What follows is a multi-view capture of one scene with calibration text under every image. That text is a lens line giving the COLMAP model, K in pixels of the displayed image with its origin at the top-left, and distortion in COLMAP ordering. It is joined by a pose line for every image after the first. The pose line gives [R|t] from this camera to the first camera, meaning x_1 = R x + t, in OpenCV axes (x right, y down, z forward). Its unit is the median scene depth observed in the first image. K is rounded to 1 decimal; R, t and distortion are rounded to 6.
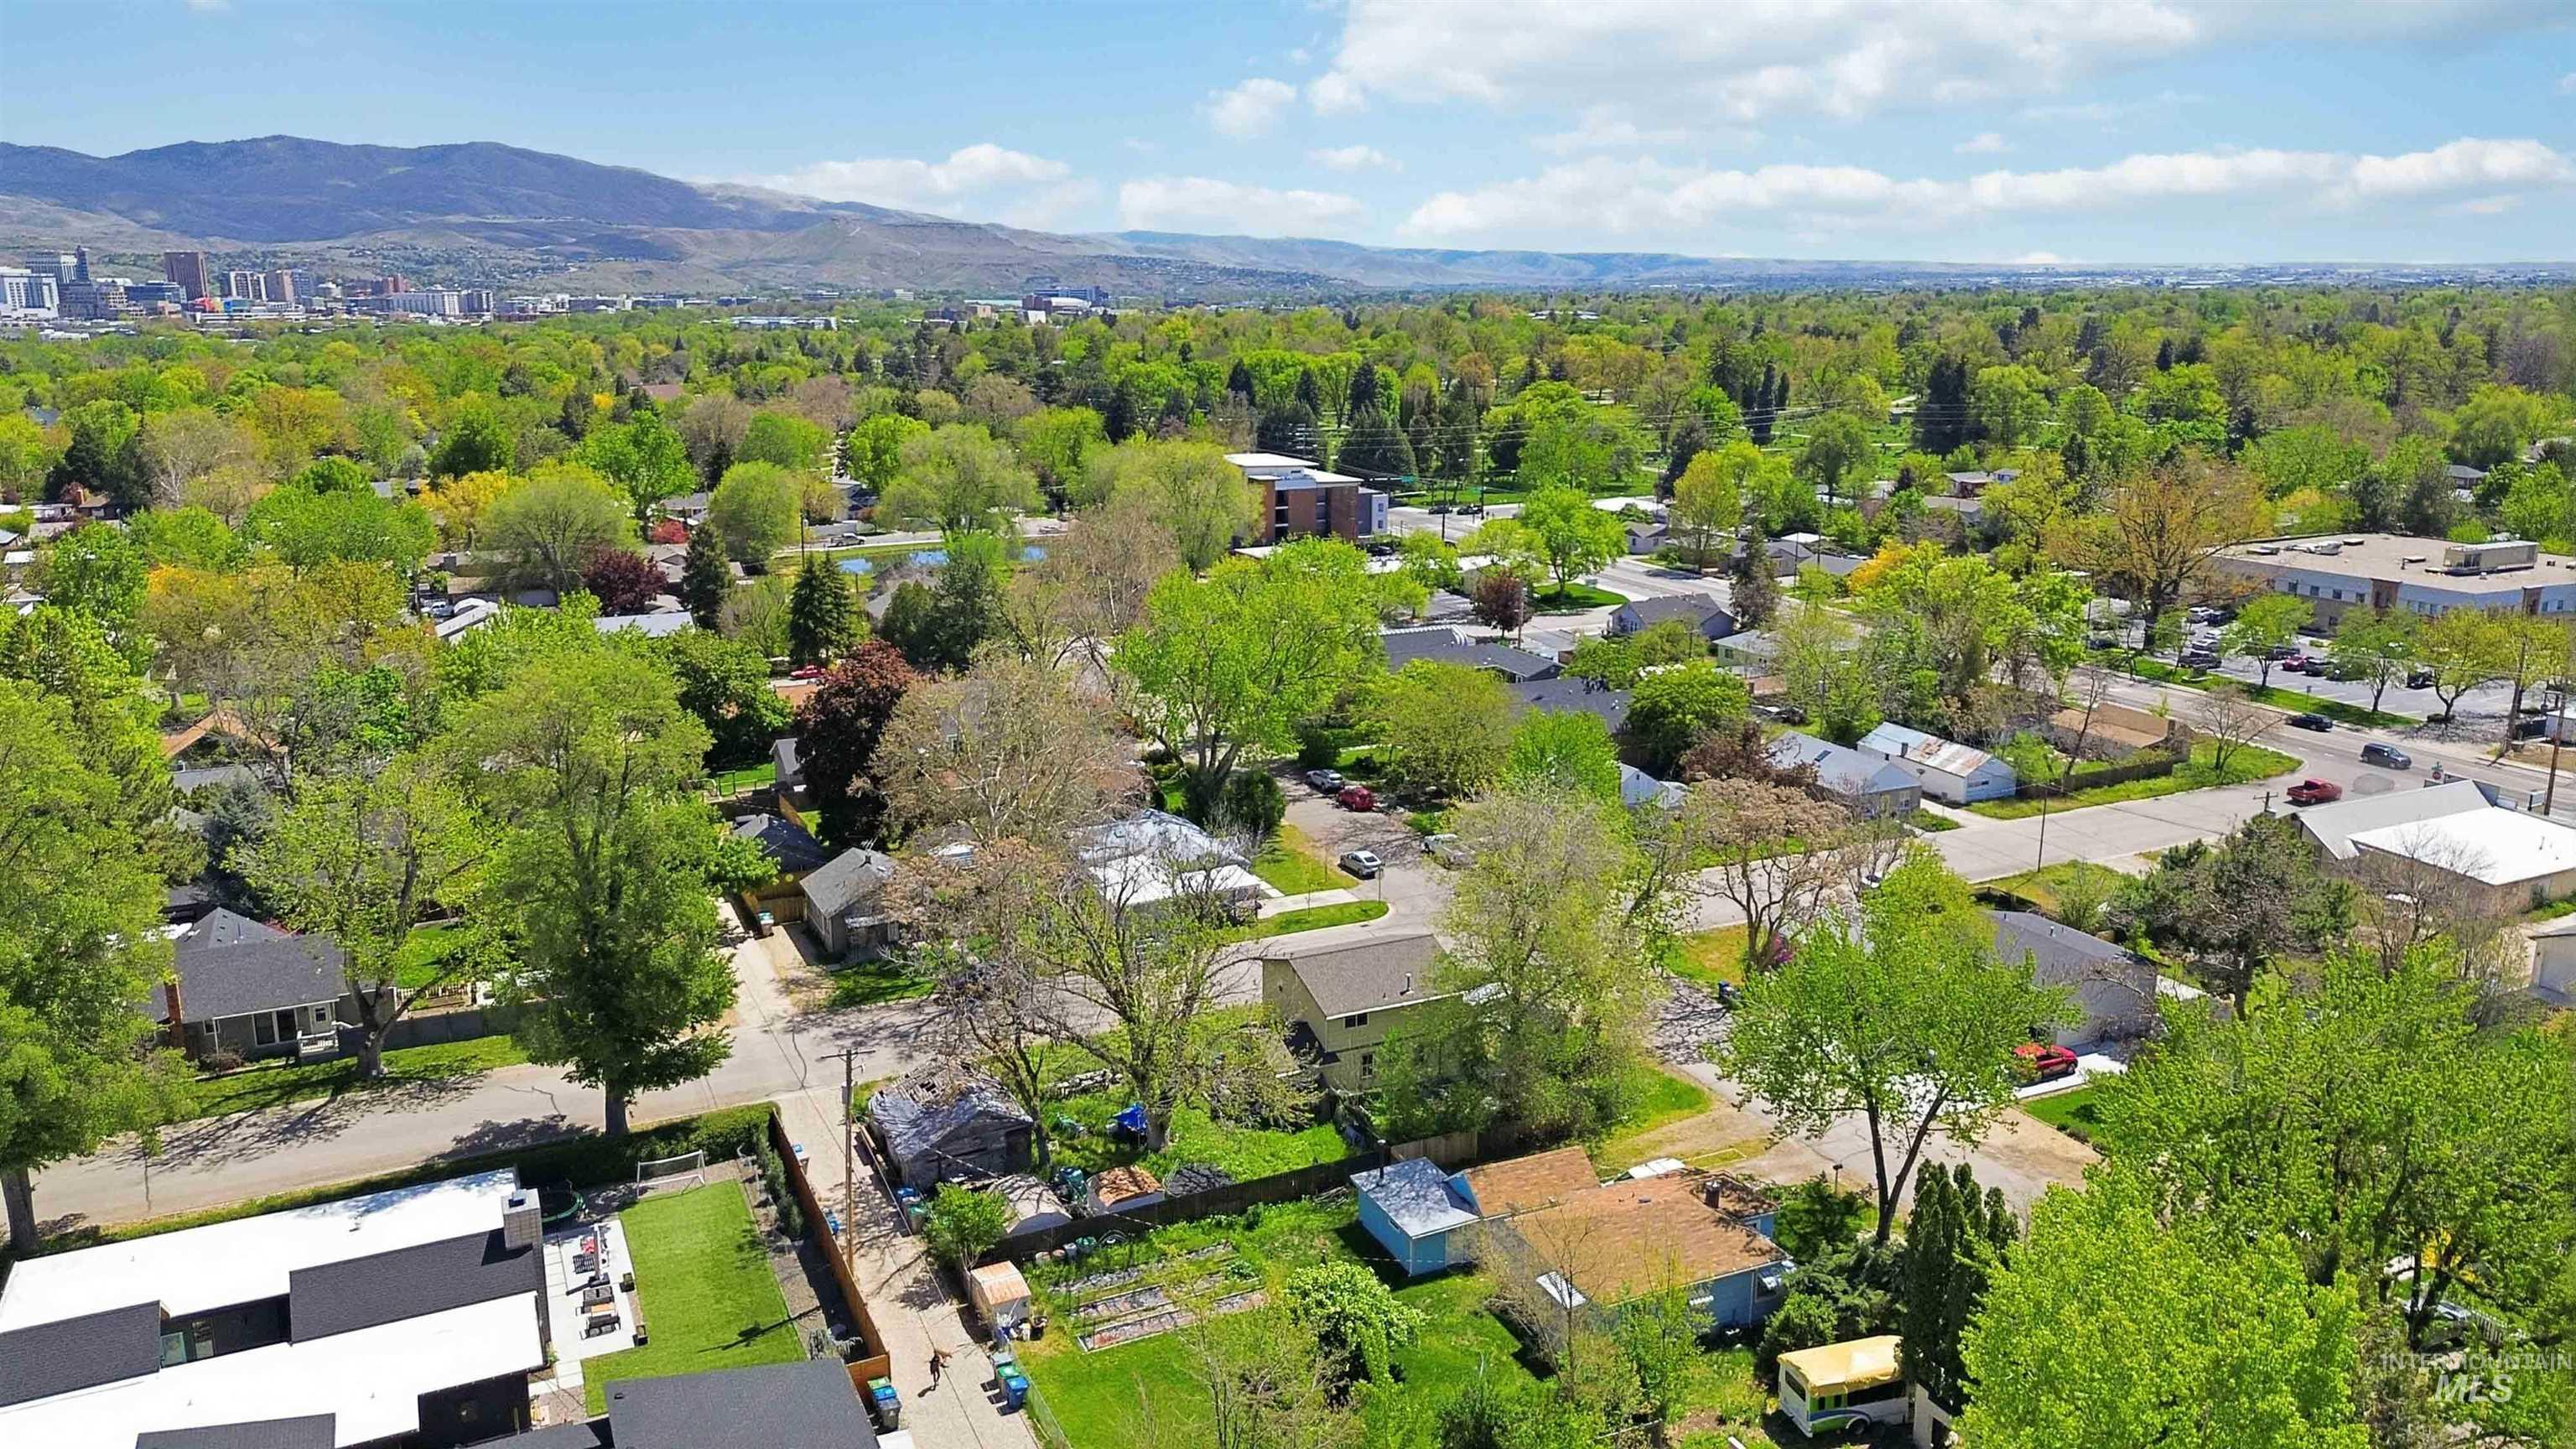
lens RADIAL K [[1831.3, 0, 1321.6], [0, 1831.3, 720.6], [0, 0, 1]] dist [0.069480, -0.052801]
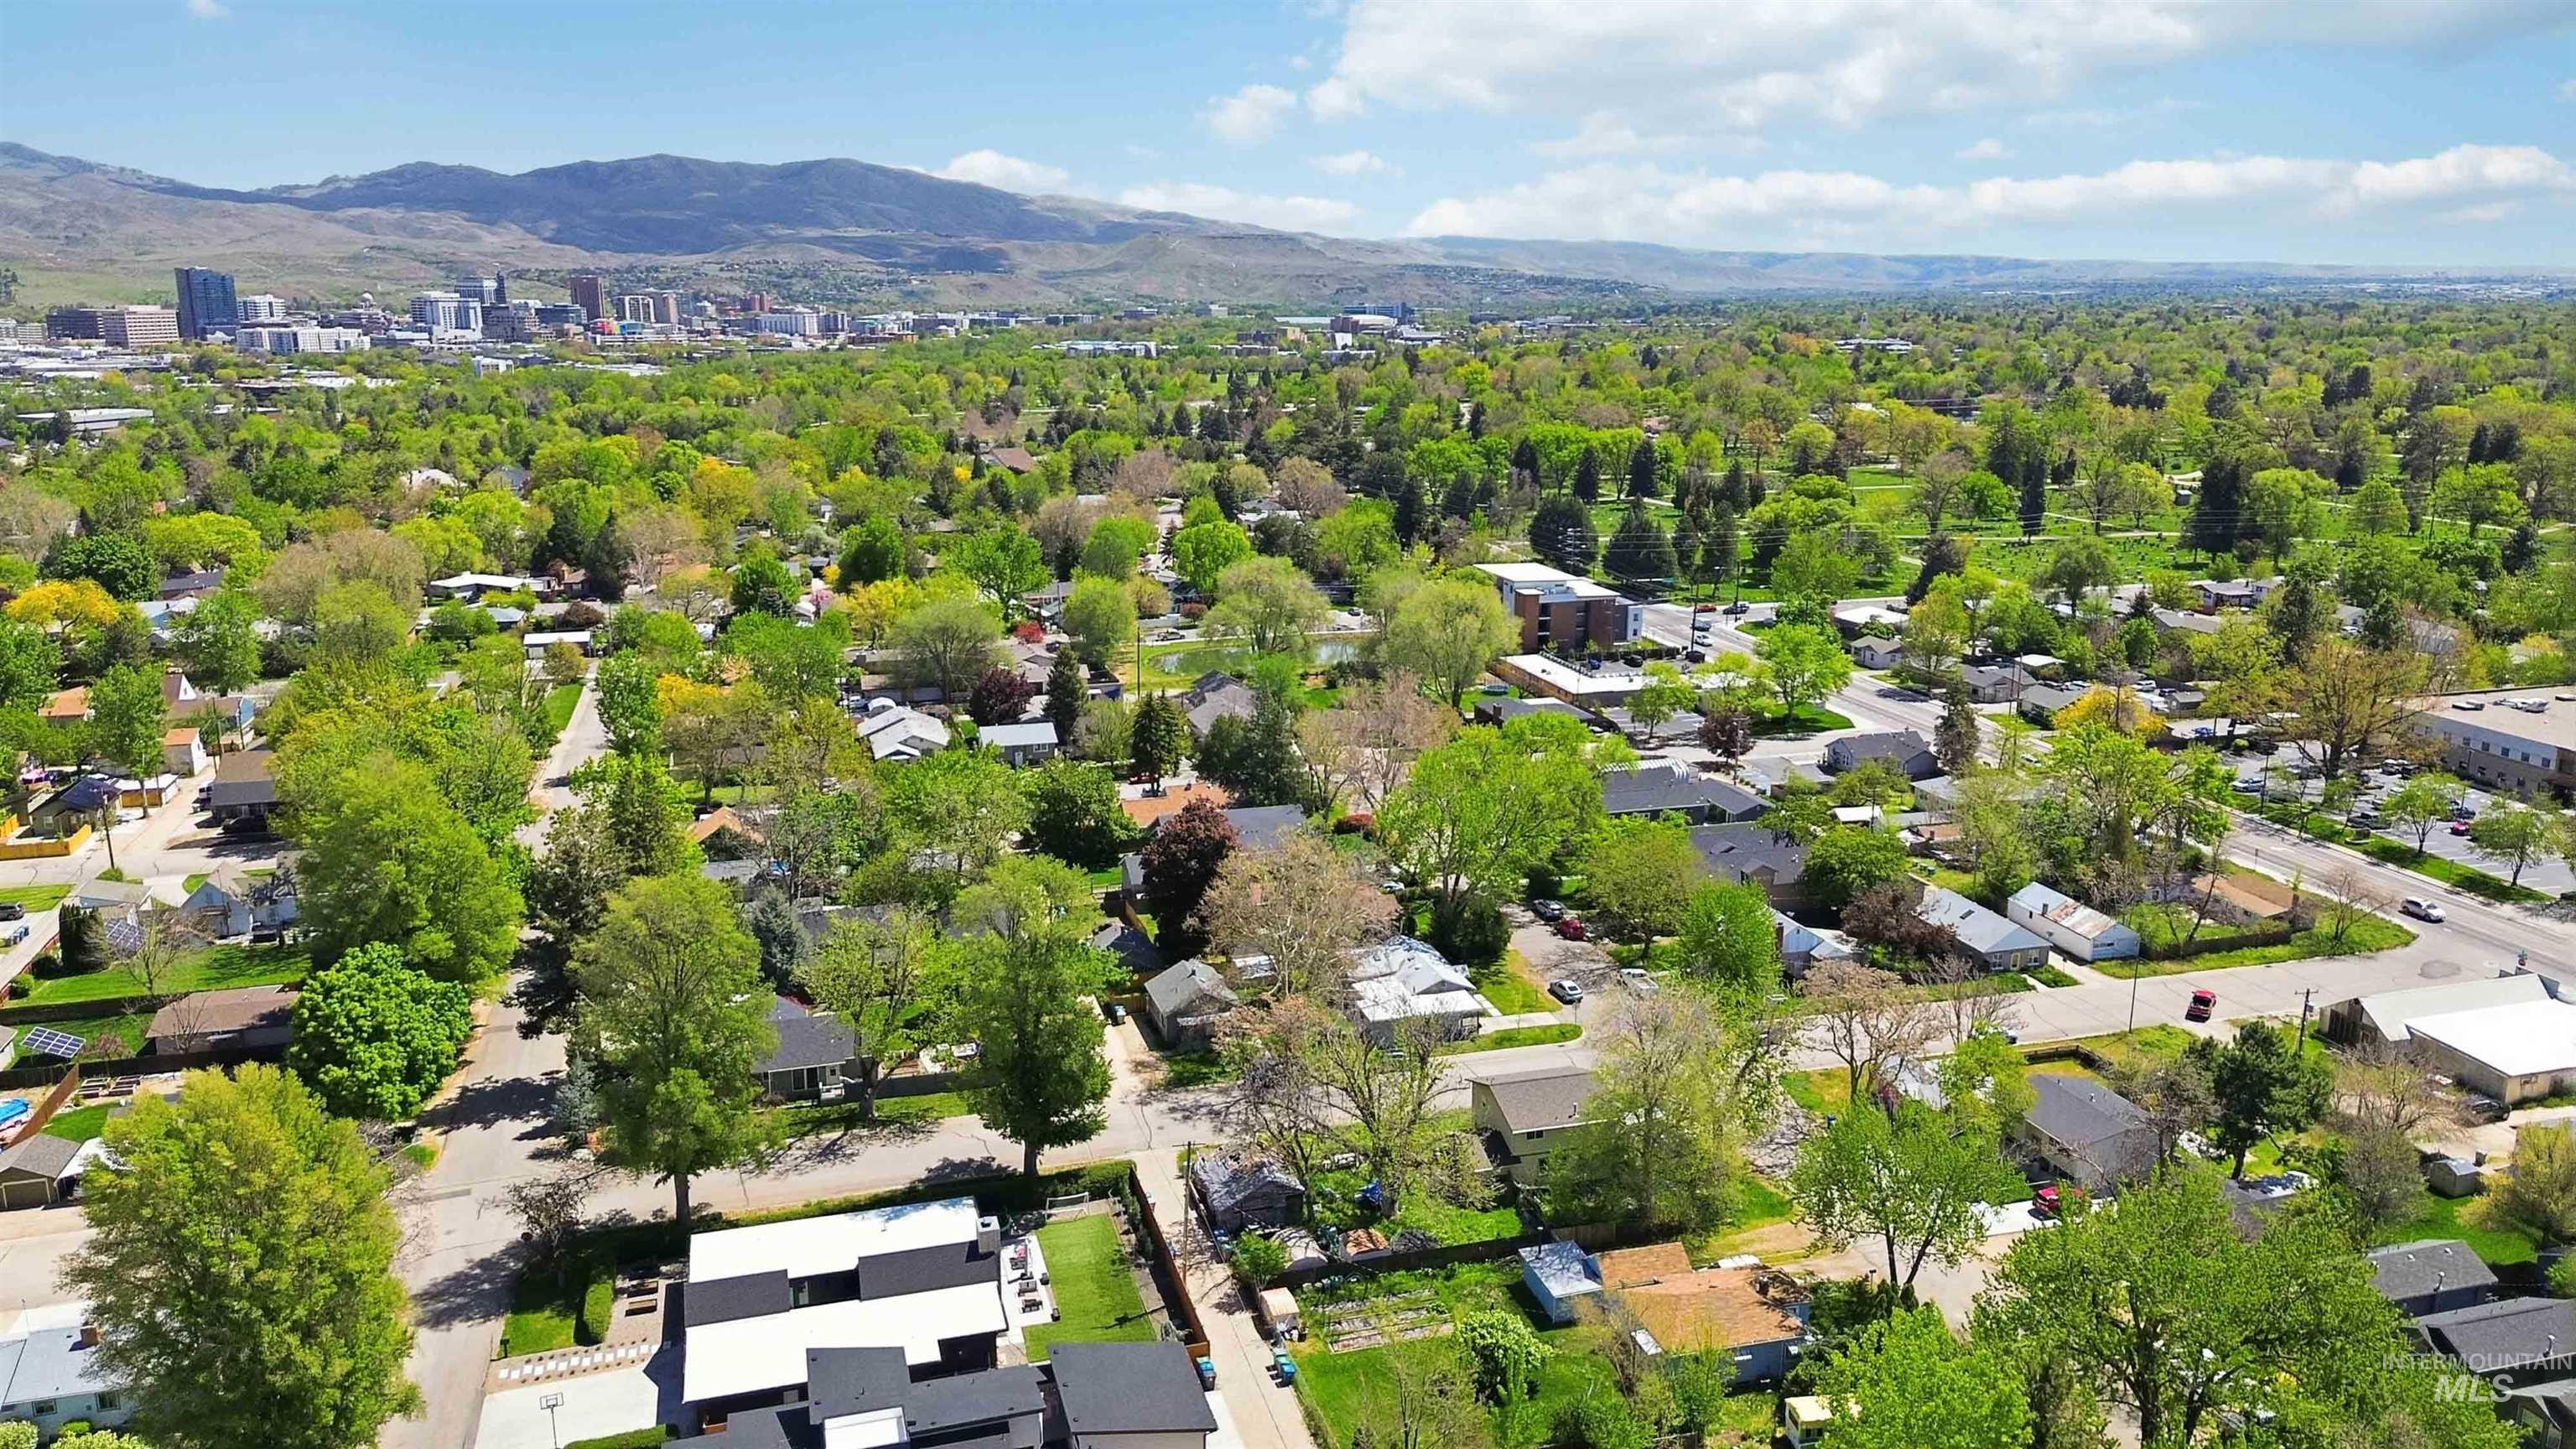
lens RADIAL K [[1842.2, 0, 1318.9], [0, 1842.2, 721.7], [0, 0, 1]] dist [0.093098, -0.097163]
pose [[0.986625, 0.037984, -0.158520, 0.046954], [-0.038082, 0.999272, 0.002424, -0.101474], [0.158497, 0.003645, 0.987353, -0.290031]]
